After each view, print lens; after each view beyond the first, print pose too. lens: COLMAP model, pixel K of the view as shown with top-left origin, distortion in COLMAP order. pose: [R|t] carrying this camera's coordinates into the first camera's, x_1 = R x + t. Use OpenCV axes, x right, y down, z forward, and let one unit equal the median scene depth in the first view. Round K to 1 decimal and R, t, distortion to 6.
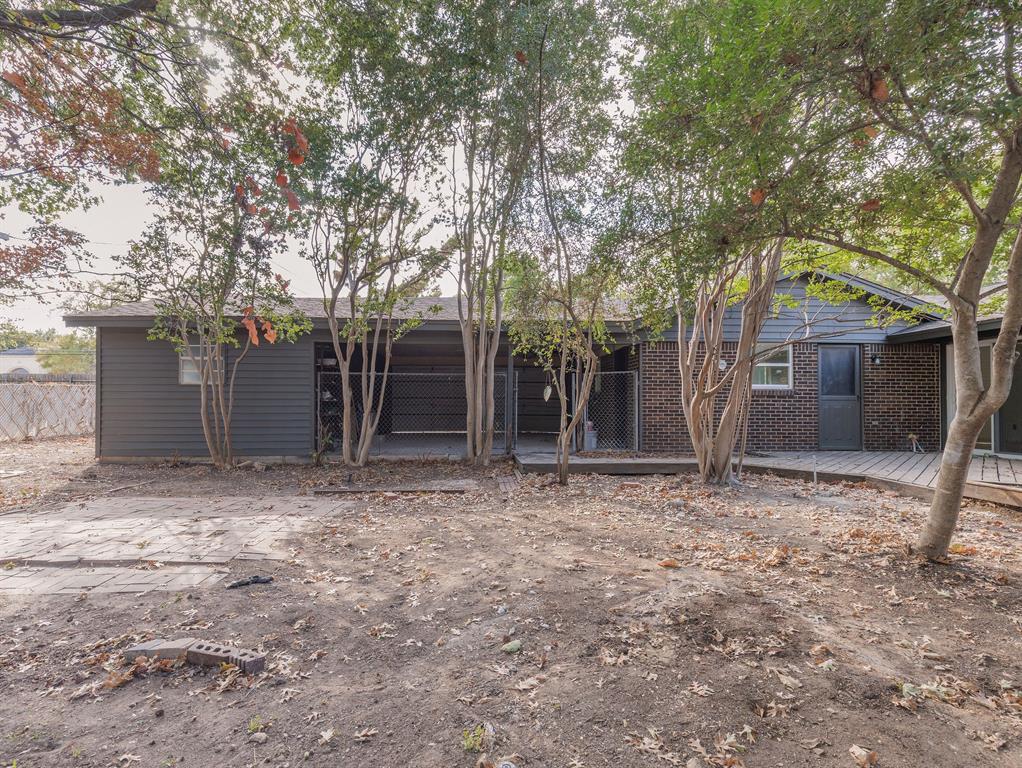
lens RADIAL K [[514.9, 0, 526.0], [0, 514.9, 387.3], [0, 0, 1]] dist [0.010157, -0.000833]
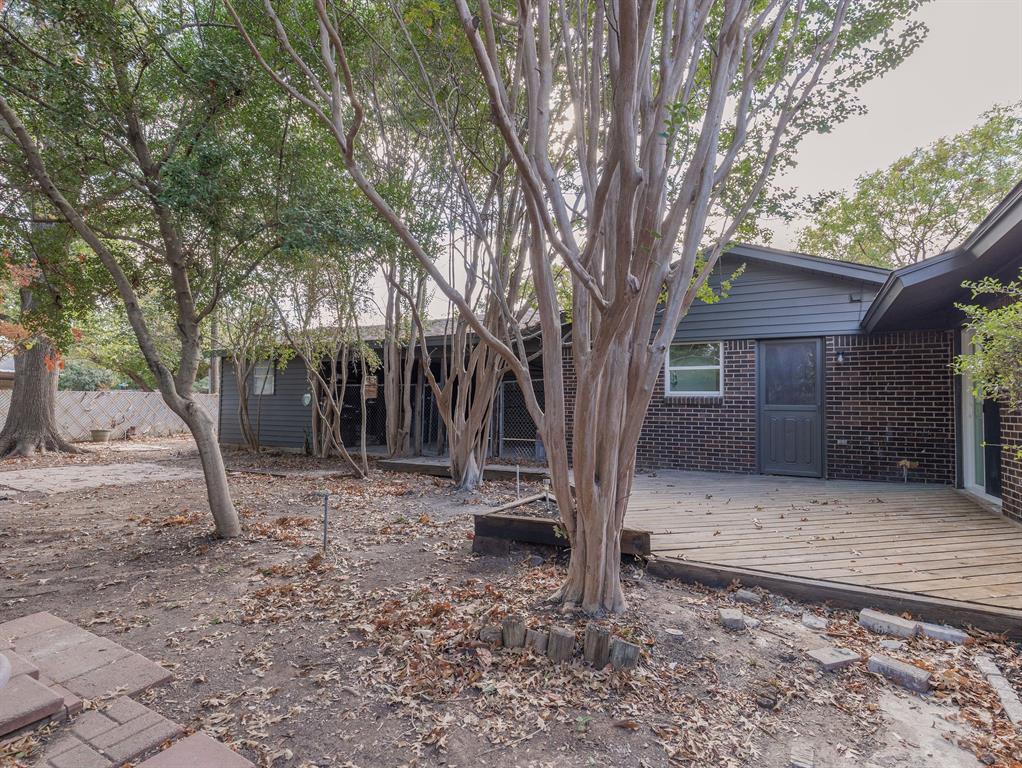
lens RADIAL K [[514.9, 0, 526.0], [0, 514.9, 387.3], [0, 0, 1]] dist [0.010157, -0.000833]
pose [[0.869029, -0.011762, -0.494621, 0.642878], [-0.001015, 0.999673, -0.025556, 0.009929], [0.494759, 0.022711, 0.868733, 0.130711]]
